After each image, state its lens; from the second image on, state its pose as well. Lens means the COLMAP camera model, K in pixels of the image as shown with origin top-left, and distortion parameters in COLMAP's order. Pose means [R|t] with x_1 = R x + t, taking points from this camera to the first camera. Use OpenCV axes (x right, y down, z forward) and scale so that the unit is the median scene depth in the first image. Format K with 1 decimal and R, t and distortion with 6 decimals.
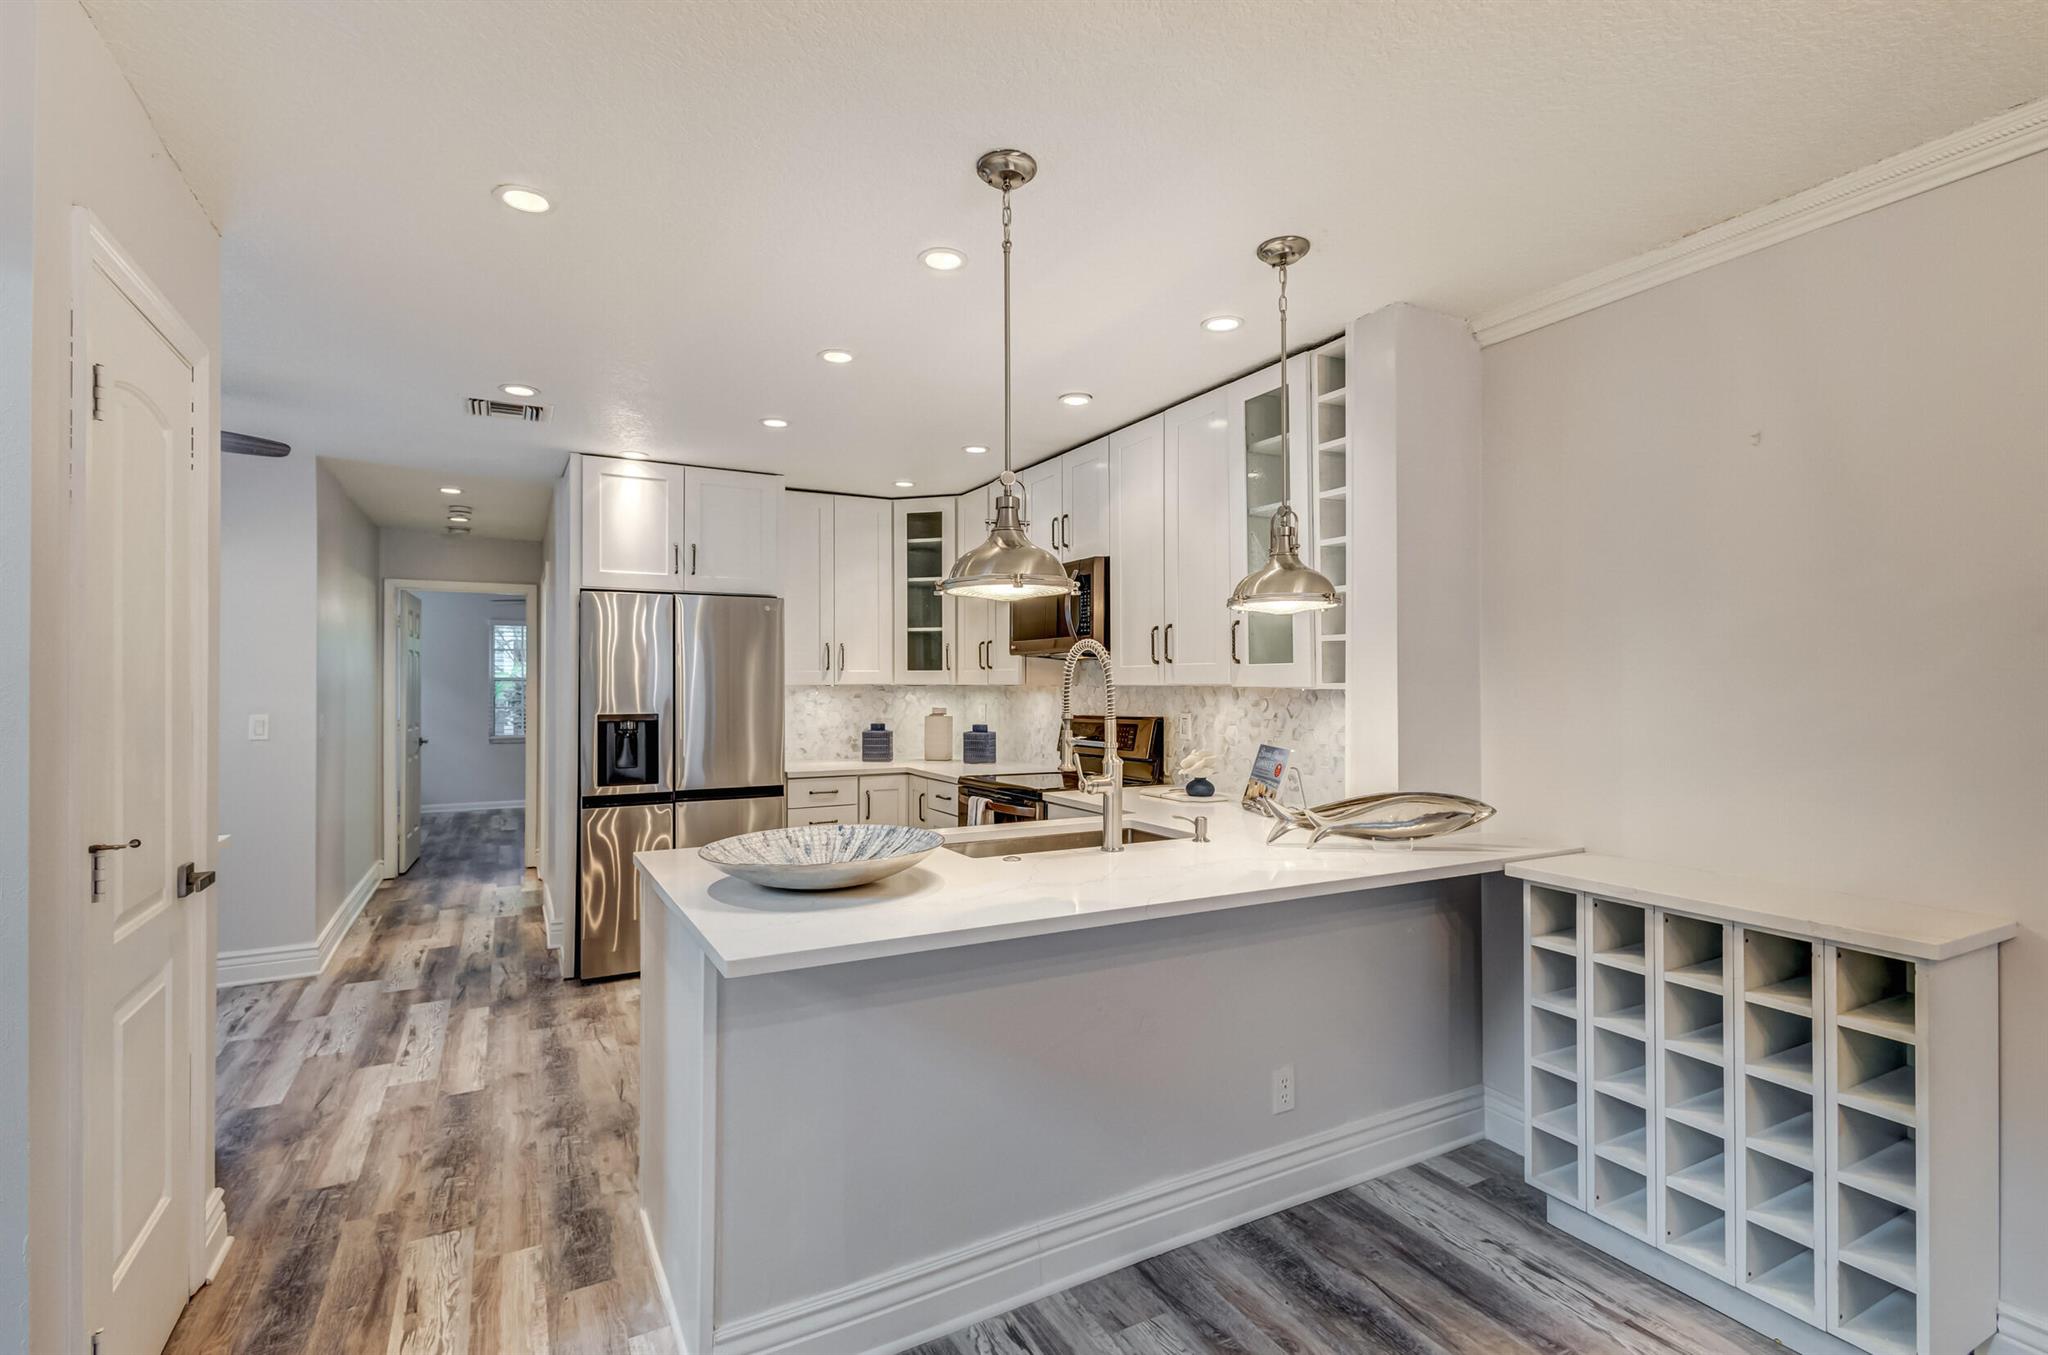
lens RADIAL K [[944.0, 0, 995.1], [0, 944.0, 677.1], [0, 0, 1]] dist [0.007141, -0.002373]
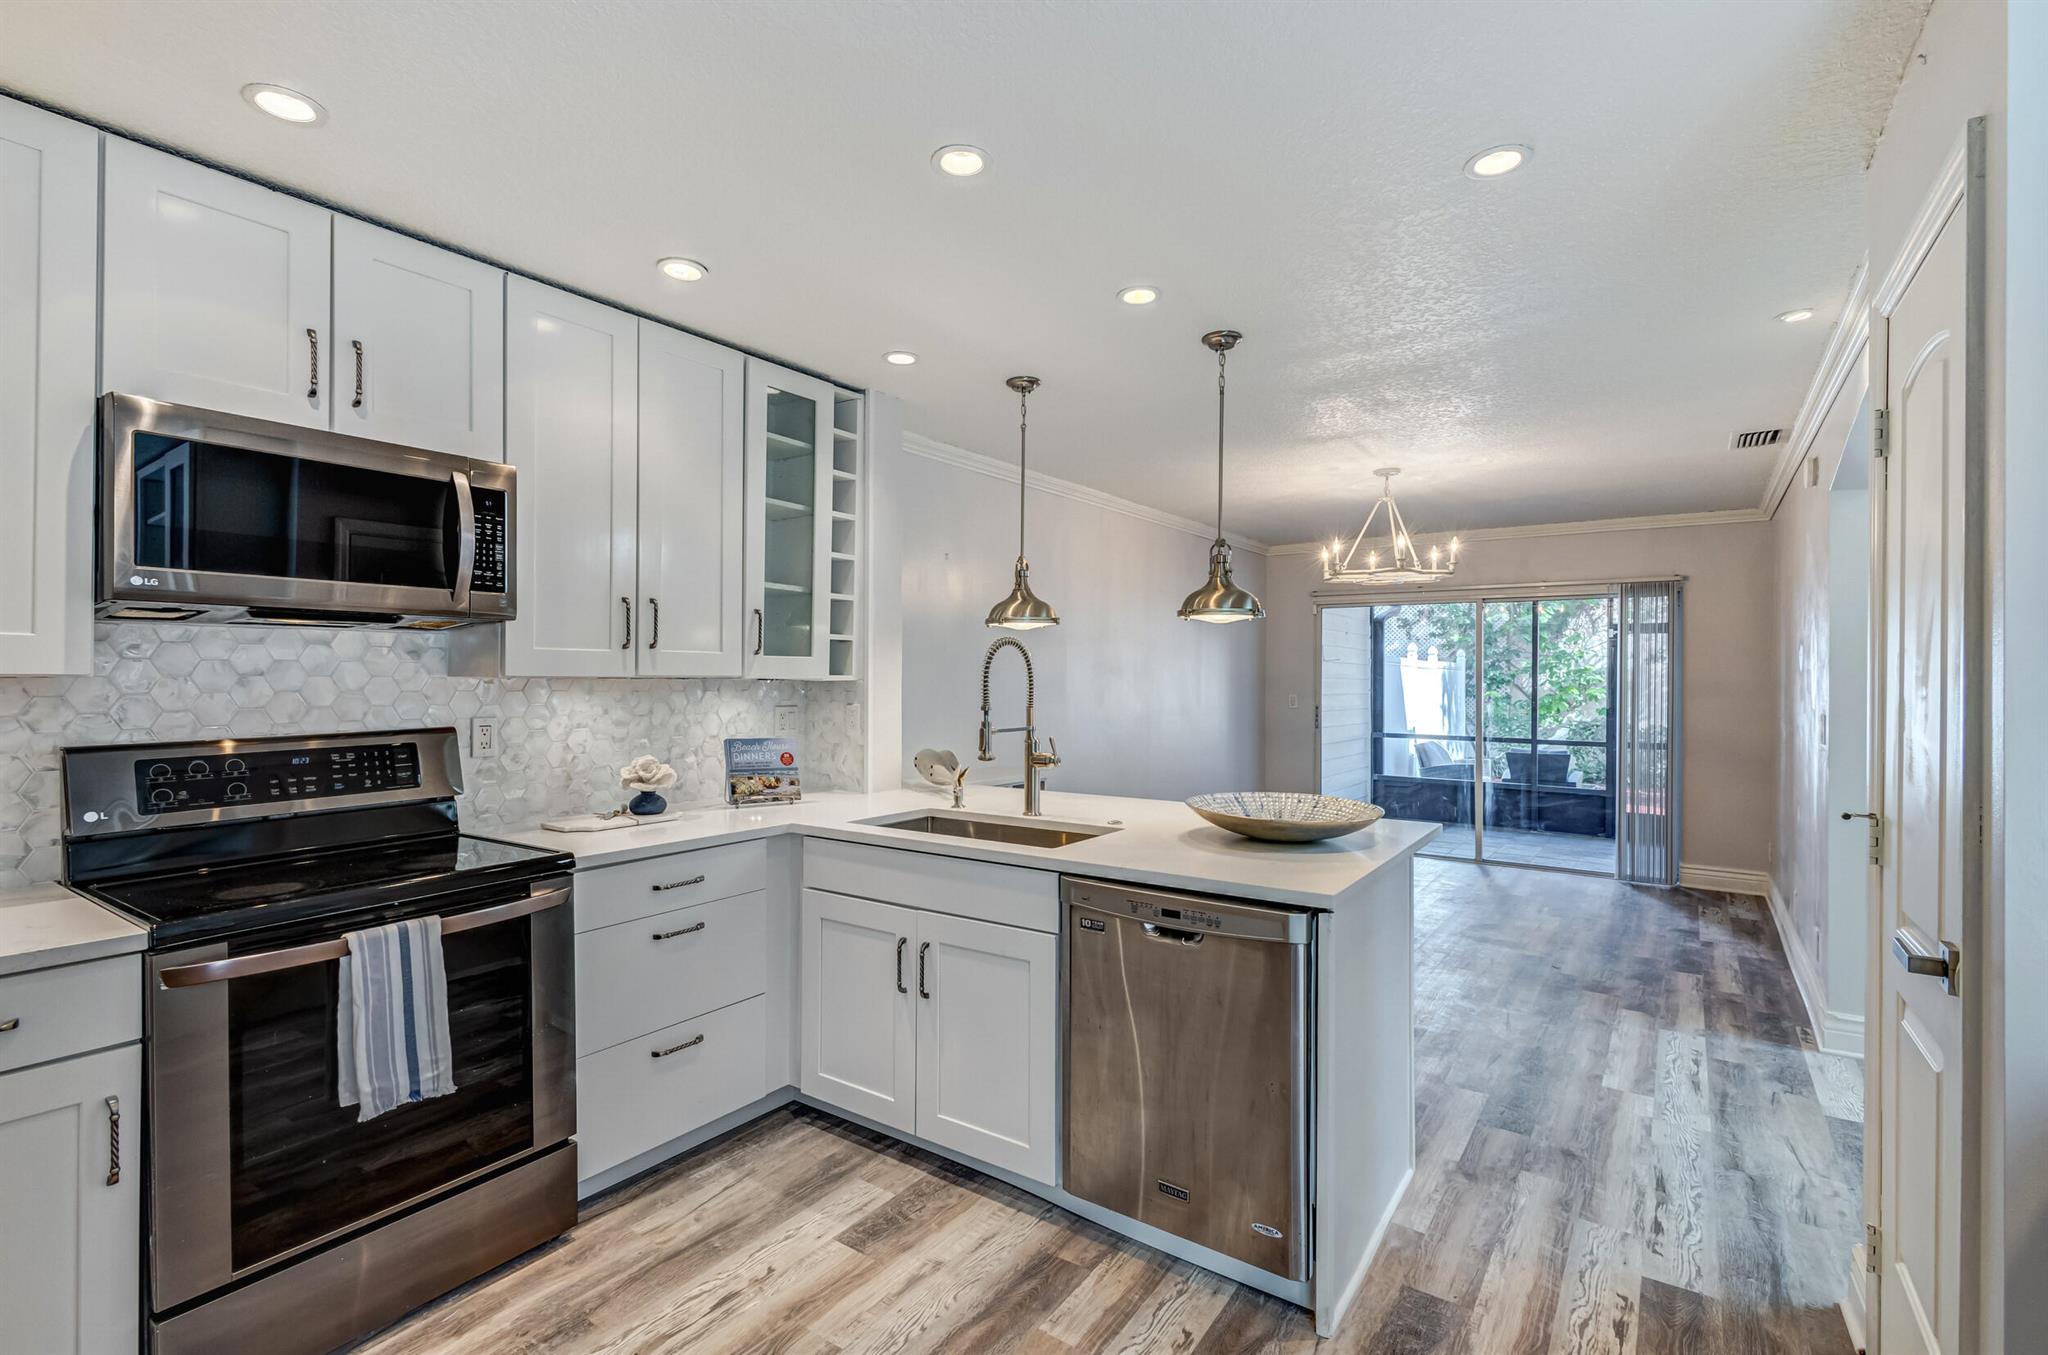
lens RADIAL K [[944.0, 0, 1044.5], [0, 944.0, 679.0], [0, 0, 1]] dist [0.007141, -0.002373]
pose [[-0.479705, -0.003280, 0.877424, -0.573421], [-0.008251, 0.999966, -0.000773, 0.007243], [-0.877391, -0.007610, -0.479716, 0.956511]]
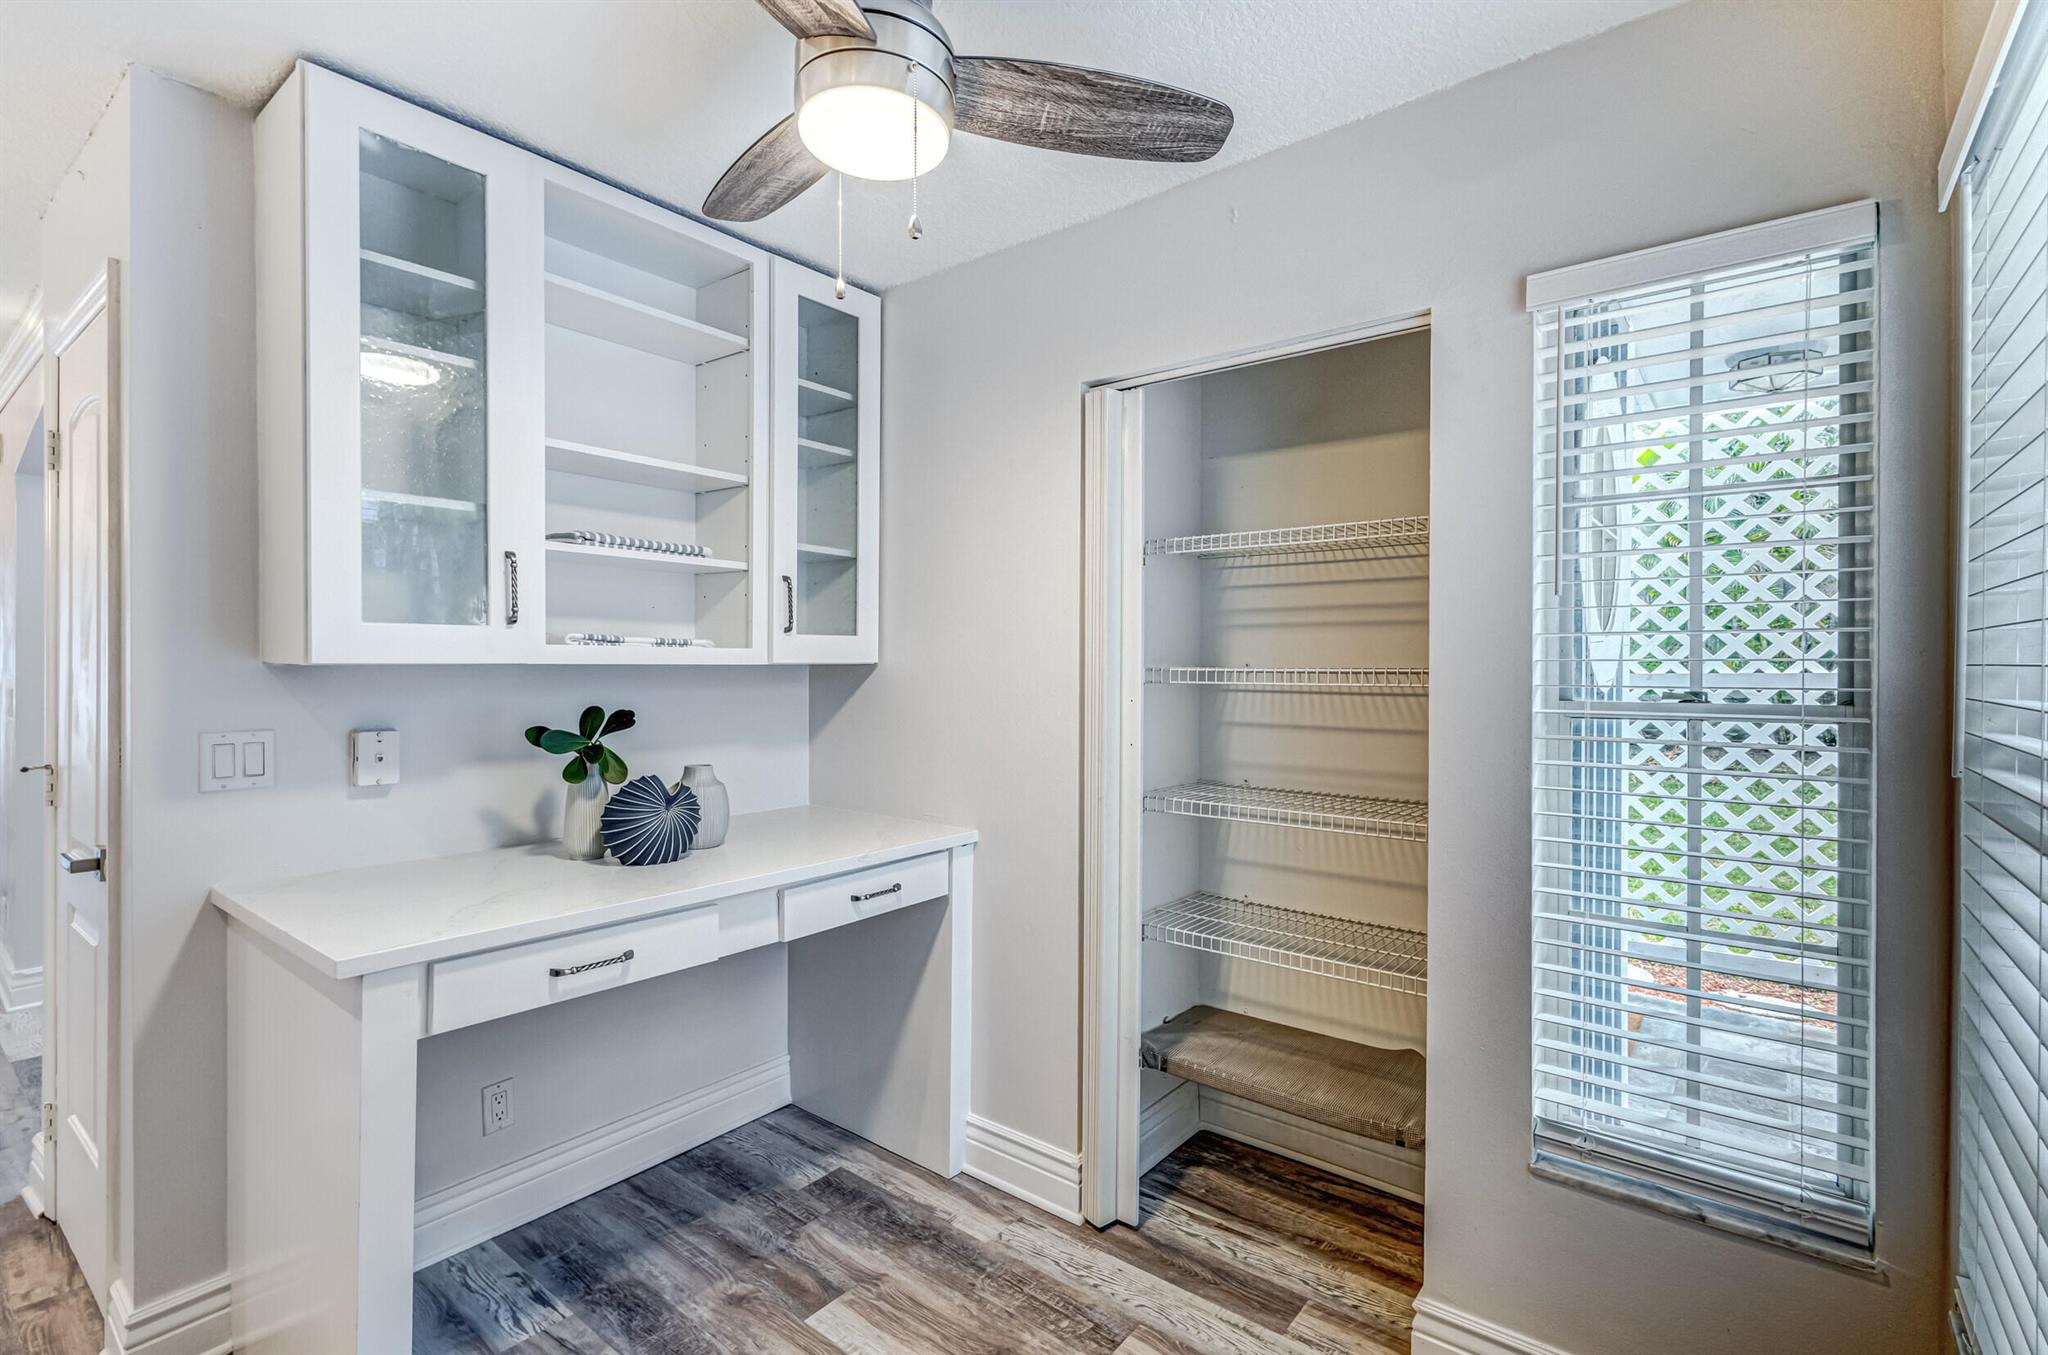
lens RADIAL K [[944.0, 0, 1012.4], [0, 944.0, 665.2], [0, 0, 1]] dist [0.007141, -0.002373]
pose [[-0.911798, -0.001581, -0.410636, -0.649676], [-0.002516, 0.999995, 0.001736, 0.007957], [0.410631, 0.002616, -0.911798, 1.121302]]
